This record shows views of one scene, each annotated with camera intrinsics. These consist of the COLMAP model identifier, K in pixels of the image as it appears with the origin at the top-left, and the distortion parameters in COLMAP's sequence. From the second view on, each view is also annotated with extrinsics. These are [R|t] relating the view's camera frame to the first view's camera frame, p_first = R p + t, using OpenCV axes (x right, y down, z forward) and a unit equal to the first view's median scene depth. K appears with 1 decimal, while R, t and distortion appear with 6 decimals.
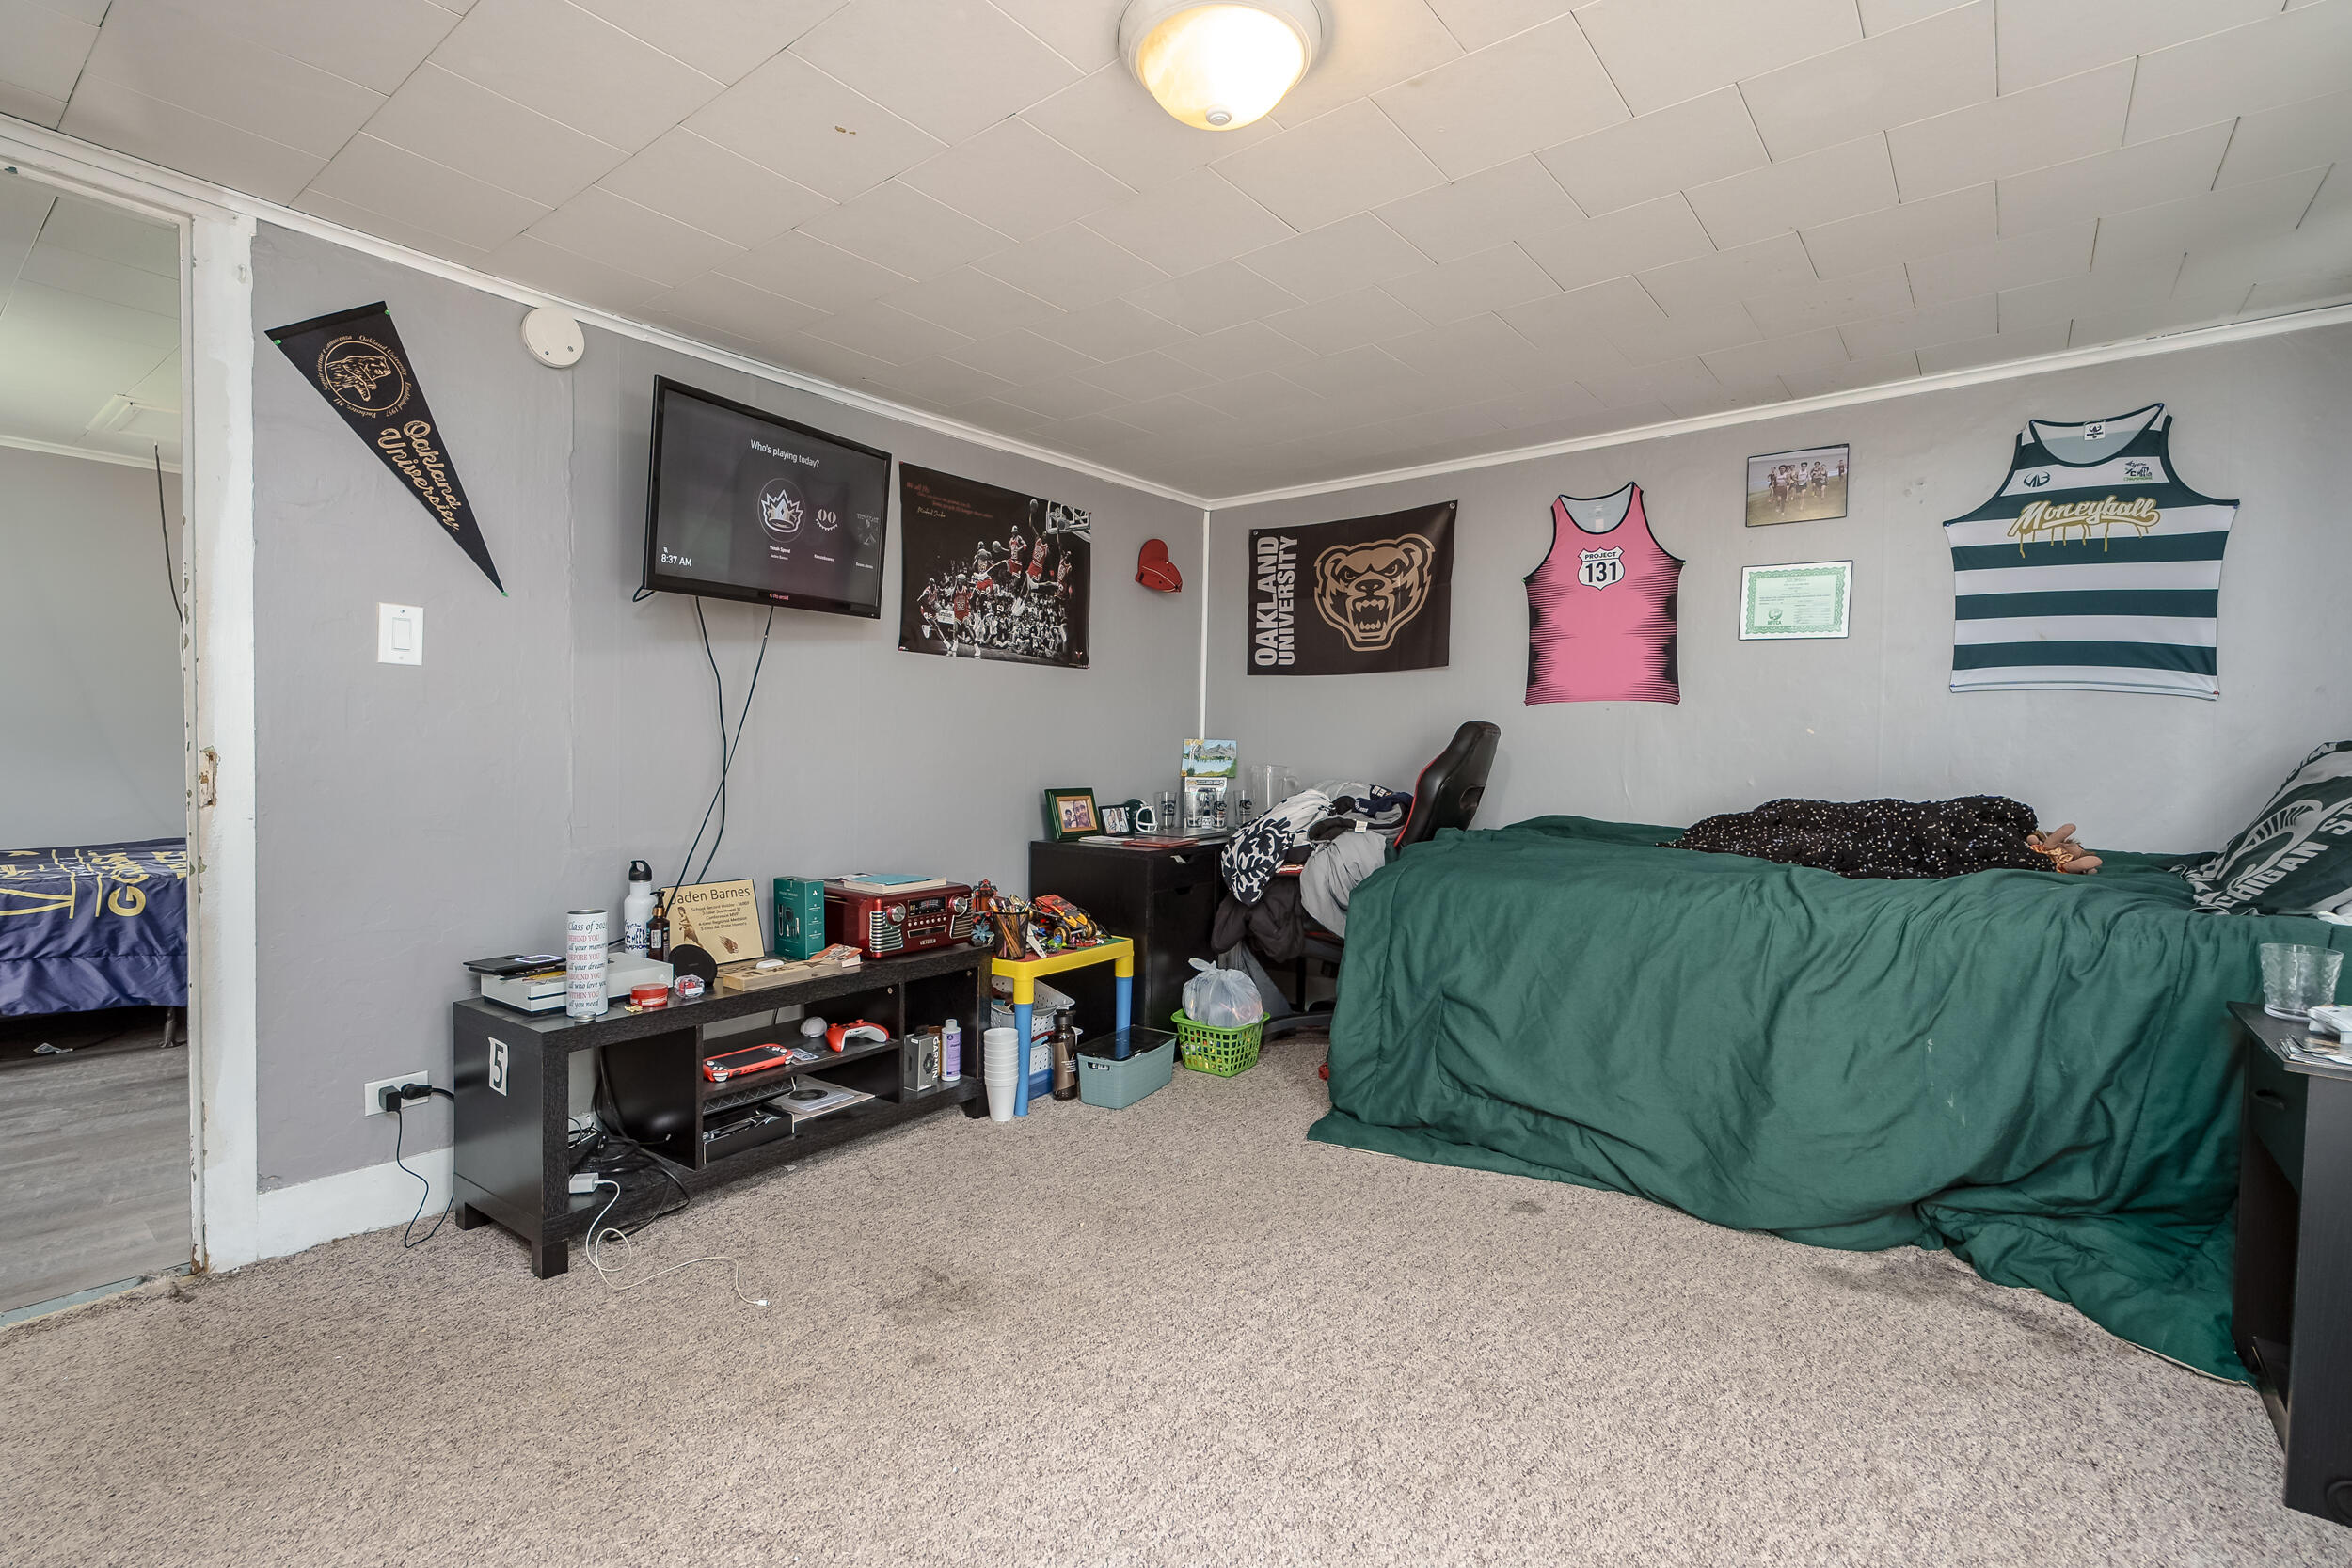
lens RADIAL K [[1067.0, 0, 1162.8], [0, 1067.0, 749.7], [0, 0, 1]] dist [-0.002336, -0.000169]
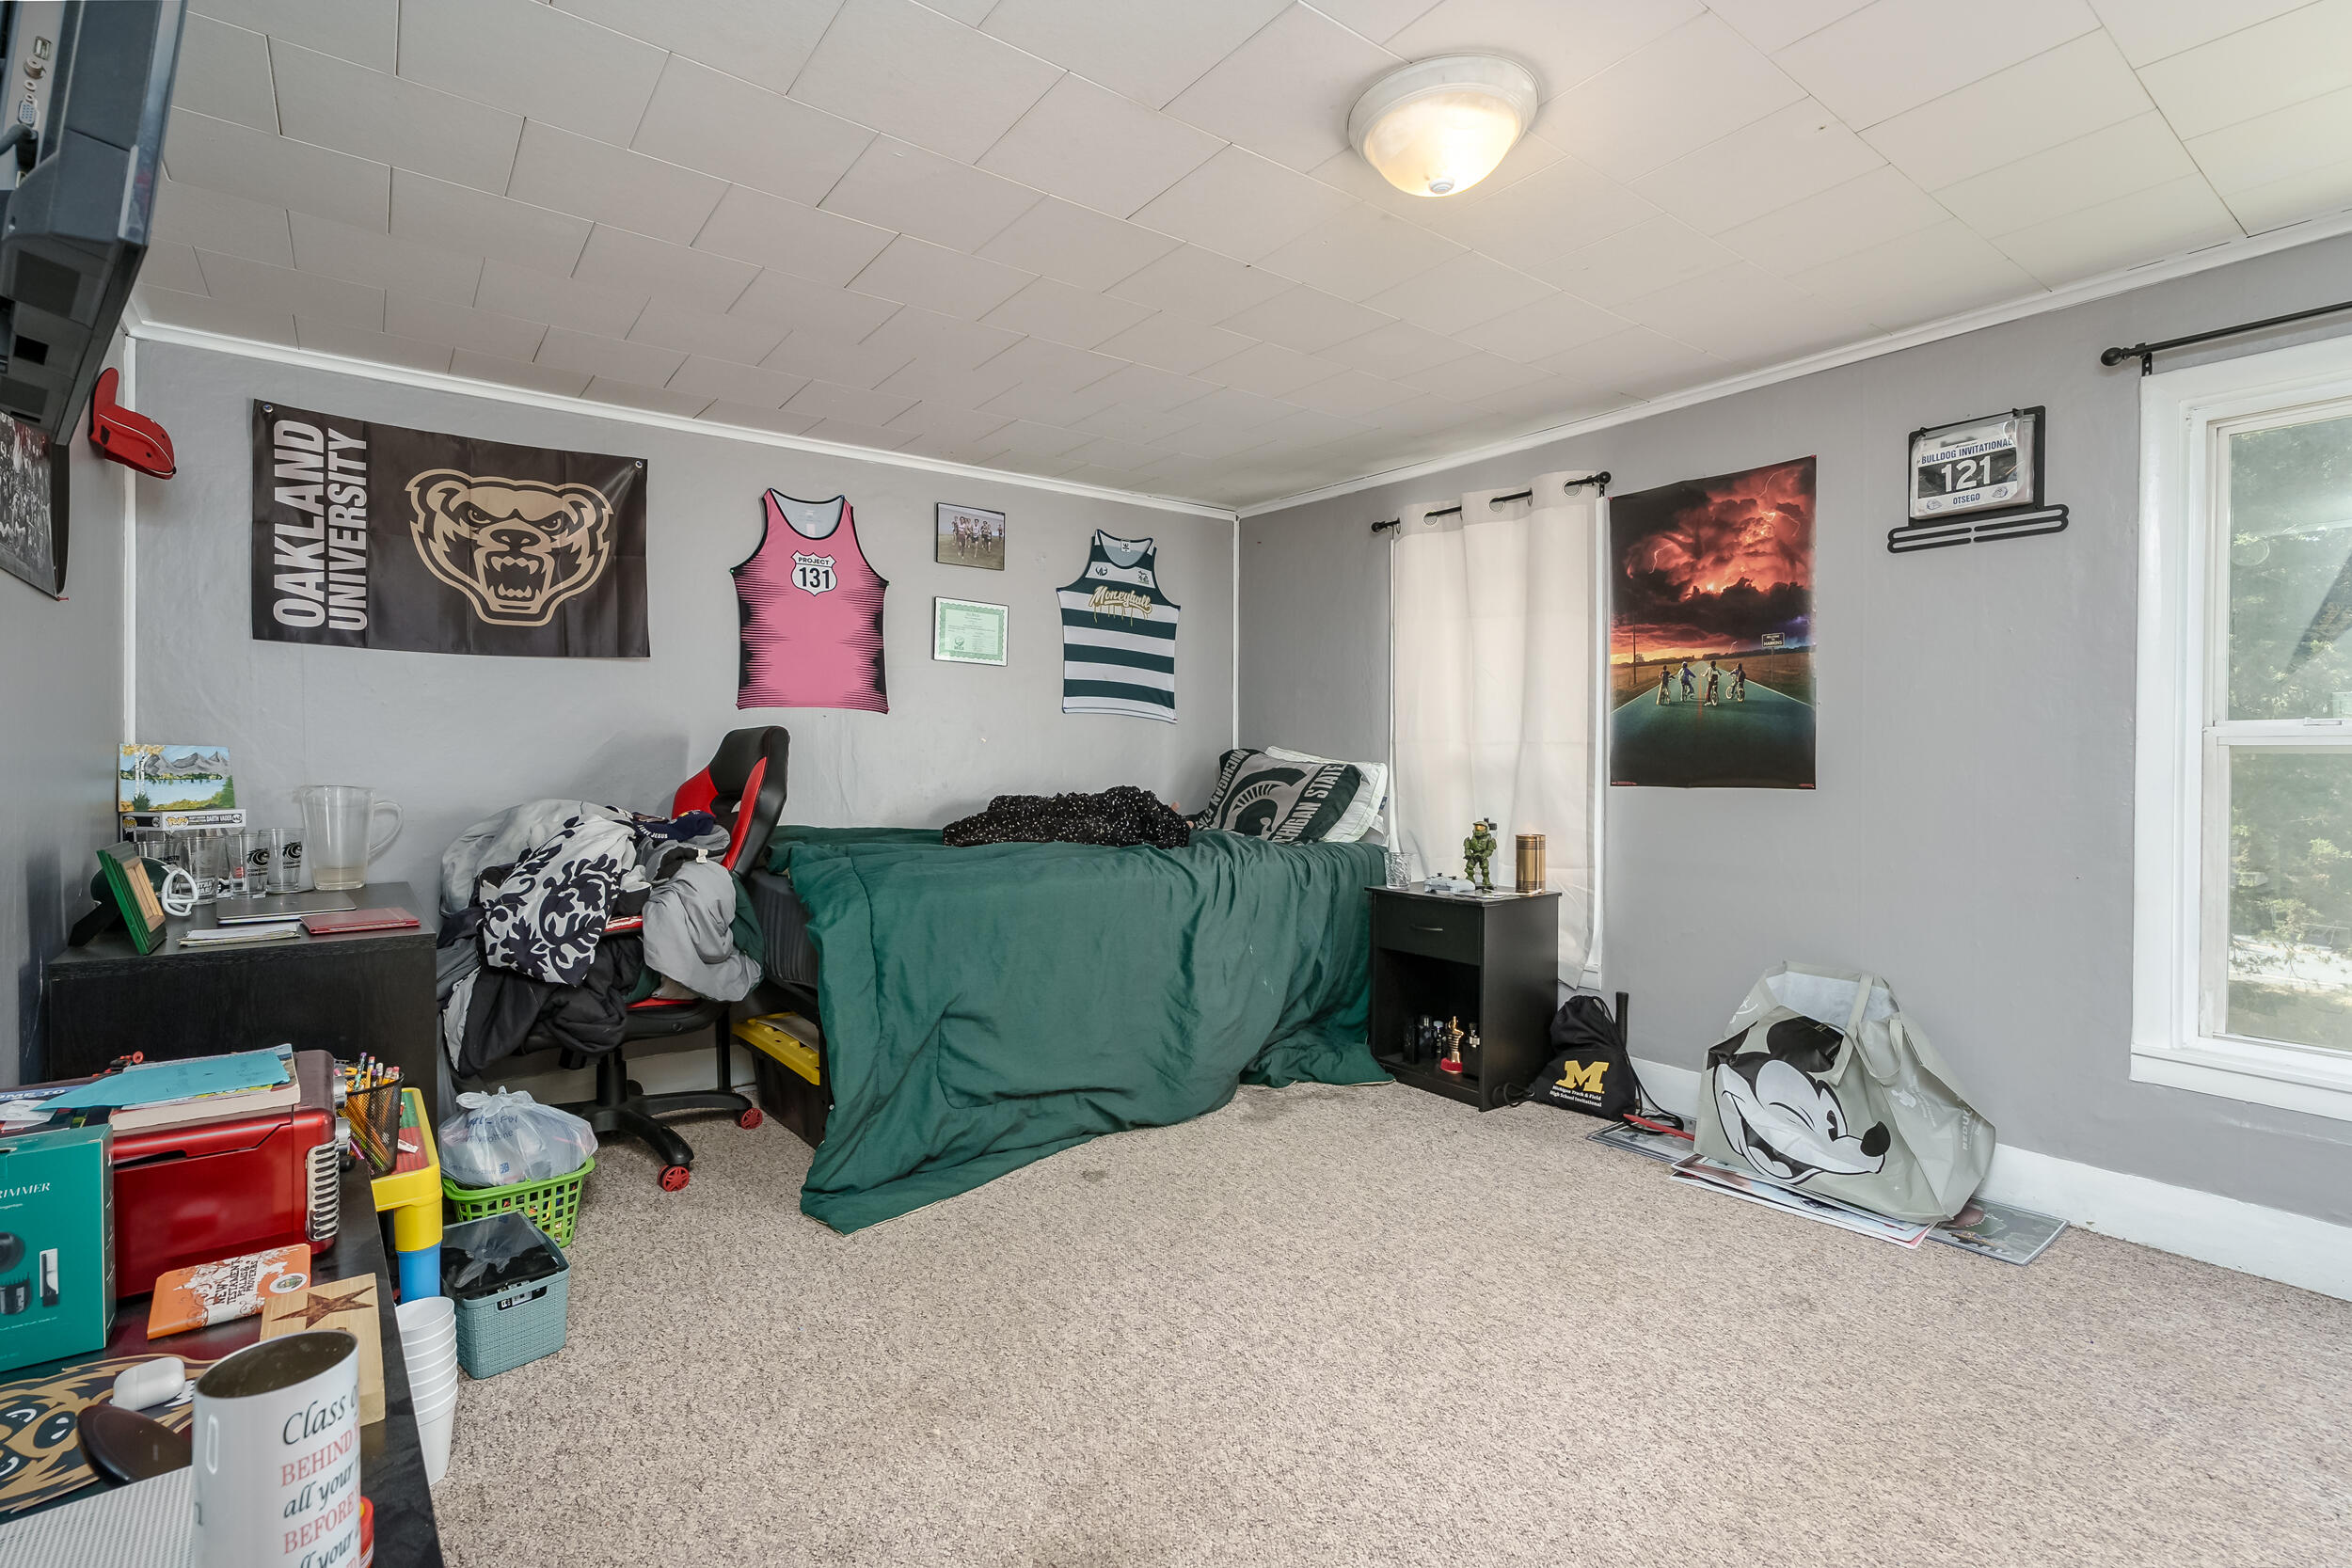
lens RADIAL K [[1067.0, 0, 1162.8], [0, 1067.0, 749.7], [0, 0, 1]] dist [-0.002336, -0.000169]
pose [[0.256236, -0.001592, 0.966613, -0.478102], [0.006378, 0.999980, -0.000043, -0.004642], [-0.966593, 0.006176, 0.256241, 0.444748]]
